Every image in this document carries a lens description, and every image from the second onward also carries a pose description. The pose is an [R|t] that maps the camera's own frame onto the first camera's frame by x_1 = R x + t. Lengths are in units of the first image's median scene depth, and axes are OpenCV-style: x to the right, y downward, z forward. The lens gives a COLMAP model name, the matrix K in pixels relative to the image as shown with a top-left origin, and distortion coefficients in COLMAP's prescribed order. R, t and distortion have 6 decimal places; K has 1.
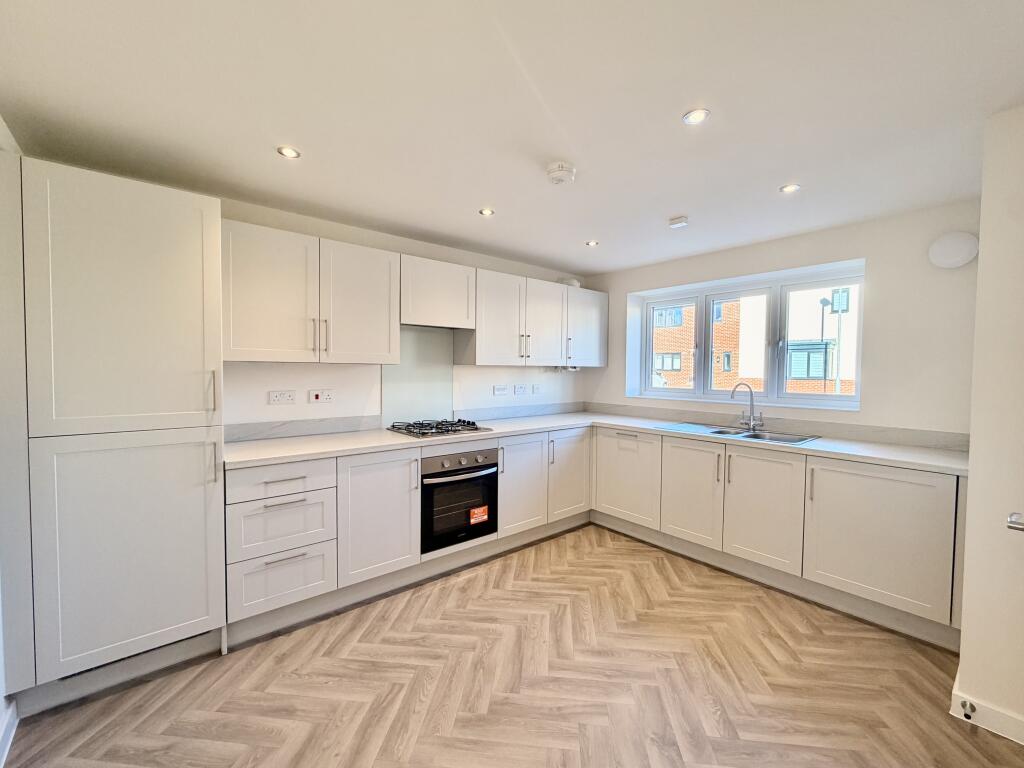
lens RADIAL K [[403.8, 0, 512.0], [0, 403.8, 384.0], [0, 0, 1]] dist [0.002134, 0.000308]
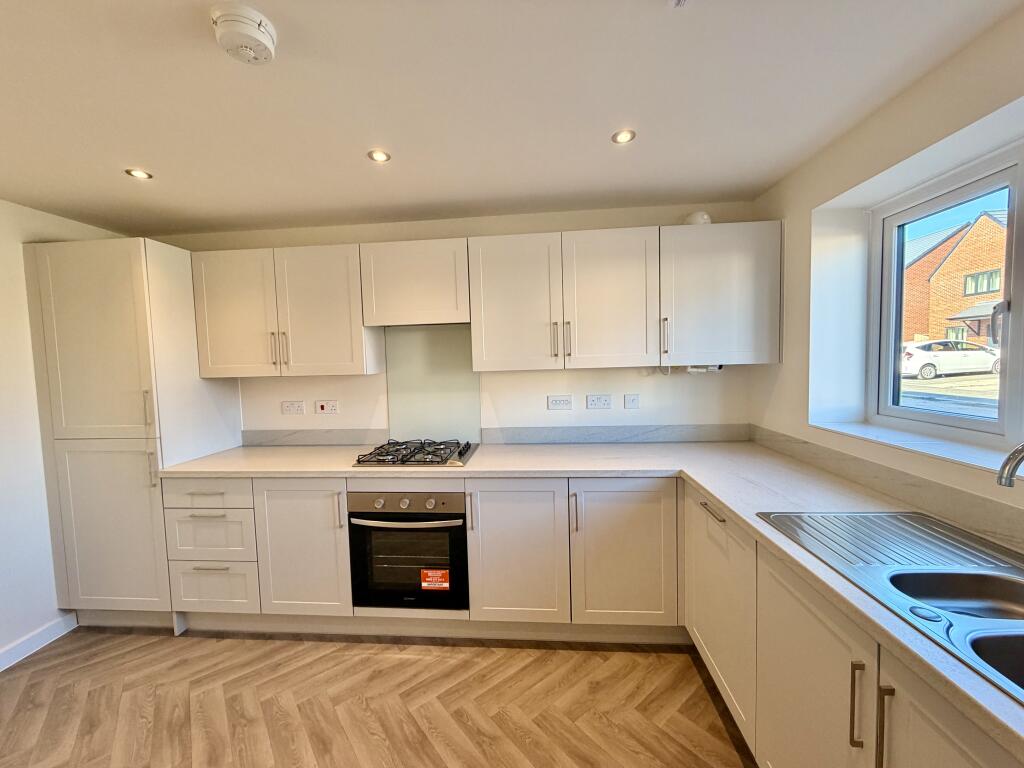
lens RADIAL K [[403.8, 0, 512.0], [0, 403.8, 384.0], [0, 0, 1]] dist [0.002134, 0.000308]
pose [[0.722060, 0.017827, -0.691601, 0.529641], [0.007483, 0.999408, 0.033575, -0.054754], [0.691790, -0.029418, 0.721499, 0.589787]]
